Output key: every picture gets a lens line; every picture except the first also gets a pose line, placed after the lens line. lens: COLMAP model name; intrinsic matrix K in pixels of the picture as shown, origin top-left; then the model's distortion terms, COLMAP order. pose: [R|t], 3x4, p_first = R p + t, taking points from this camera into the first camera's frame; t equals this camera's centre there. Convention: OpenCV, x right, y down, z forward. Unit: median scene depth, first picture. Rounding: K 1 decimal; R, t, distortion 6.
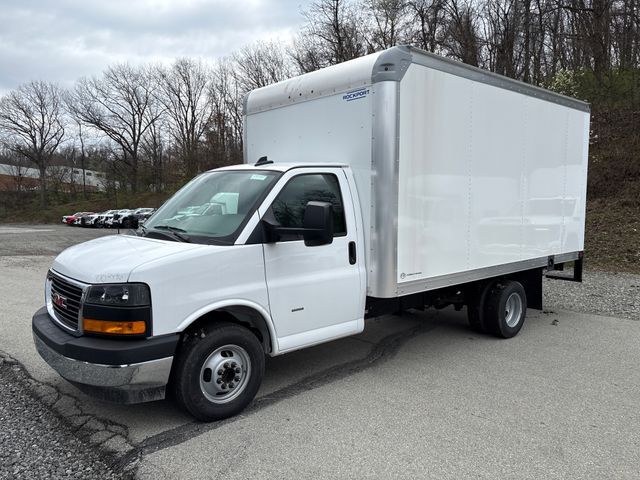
lens RADIAL K [[505.6, 0, 320.0], [0, 505.6, 240.0], [0, 0, 1]] dist [0.046228, -0.056376]
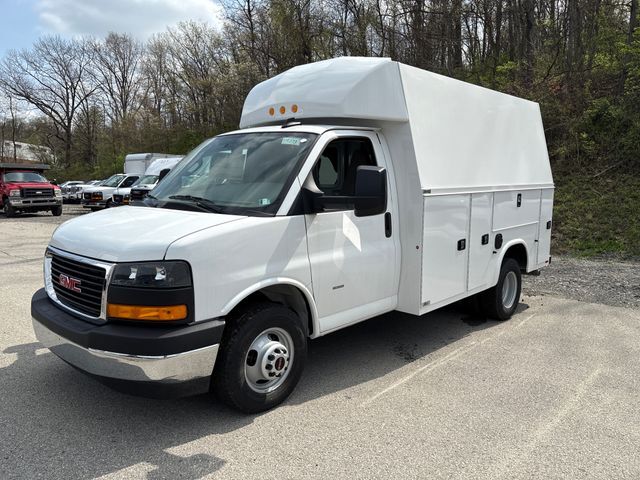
lens RADIAL K [[505.6, 0, 320.0], [0, 505.6, 240.0], [0, 0, 1]] dist [0.046228, -0.056376]
pose [[0.995312, -0.011953, 0.095975, -0.176492], [0.007139, 0.998707, 0.050341, 0.007570], [-0.096453, -0.049420, 0.994110, 0.113304]]
